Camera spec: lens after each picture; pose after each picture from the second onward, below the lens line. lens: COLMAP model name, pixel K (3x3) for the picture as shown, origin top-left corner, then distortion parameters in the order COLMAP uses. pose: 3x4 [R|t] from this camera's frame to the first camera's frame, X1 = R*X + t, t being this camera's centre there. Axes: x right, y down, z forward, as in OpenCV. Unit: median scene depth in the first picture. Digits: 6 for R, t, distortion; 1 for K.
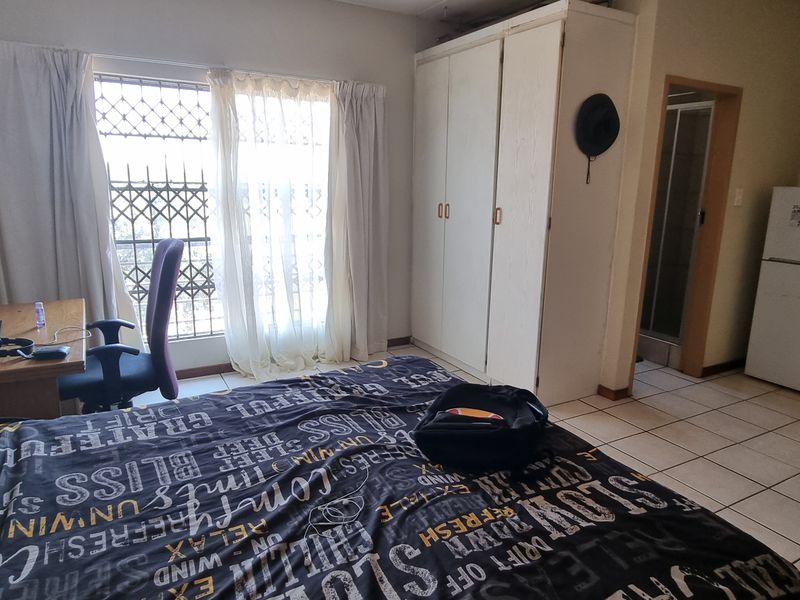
lens RADIAL K [[537.0, 0, 403.4], [0, 537.0, 297.7], [0, 0, 1]] dist [0.004090, -0.008543]
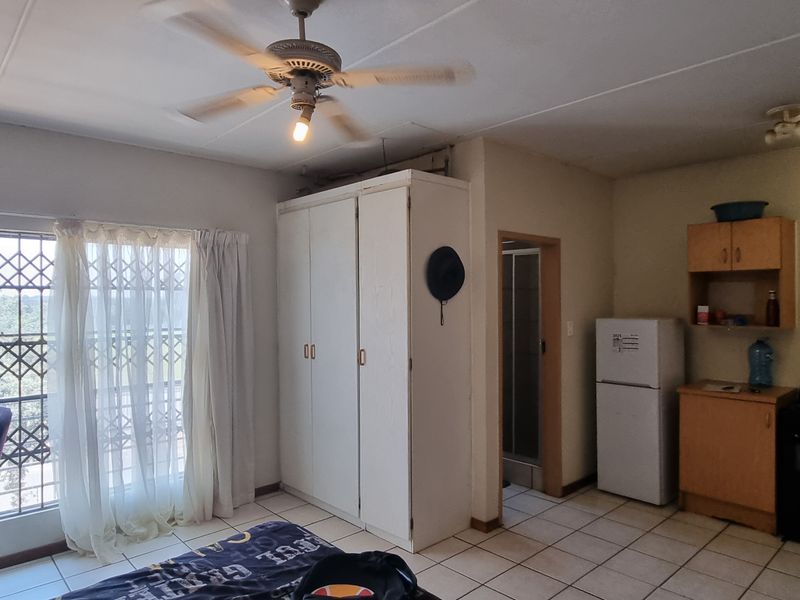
lens RADIAL K [[537.0, 0, 402.8], [0, 537.0, 298.7], [0, 0, 1]] dist [0.004090, -0.008543]
pose [[0.971484, -0.024057, 0.235882, 0.010077], [0.074536, 0.975391, -0.207502, -0.039520], [-0.225085, 0.219167, 0.949369, -0.021299]]
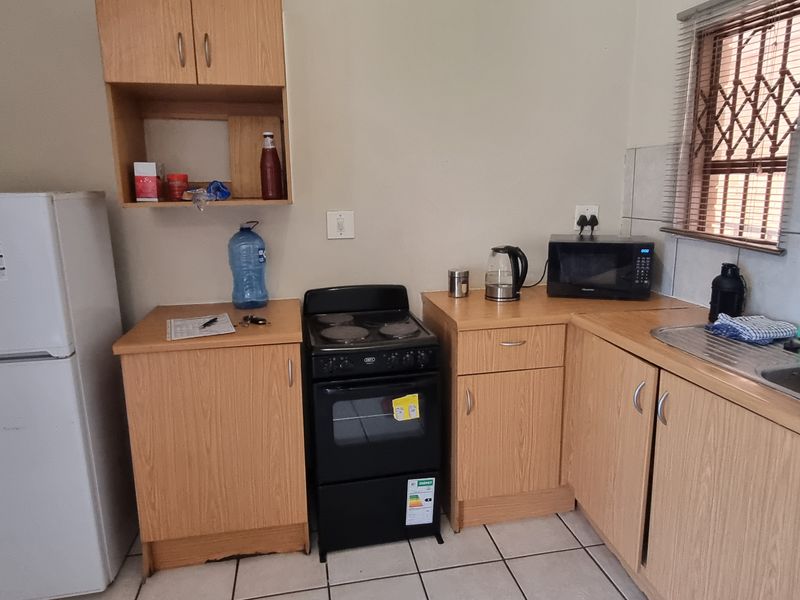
lens RADIAL K [[537.0, 0, 398.6], [0, 537.0, 295.2], [0, 0, 1]] dist [0.004090, -0.008543]
pose [[0.313741, -0.212650, 0.925390, 0.438209], [0.223882, 0.963687, 0.145547, -0.104321], [-0.922737, 0.161514, 0.349956, 0.504950]]
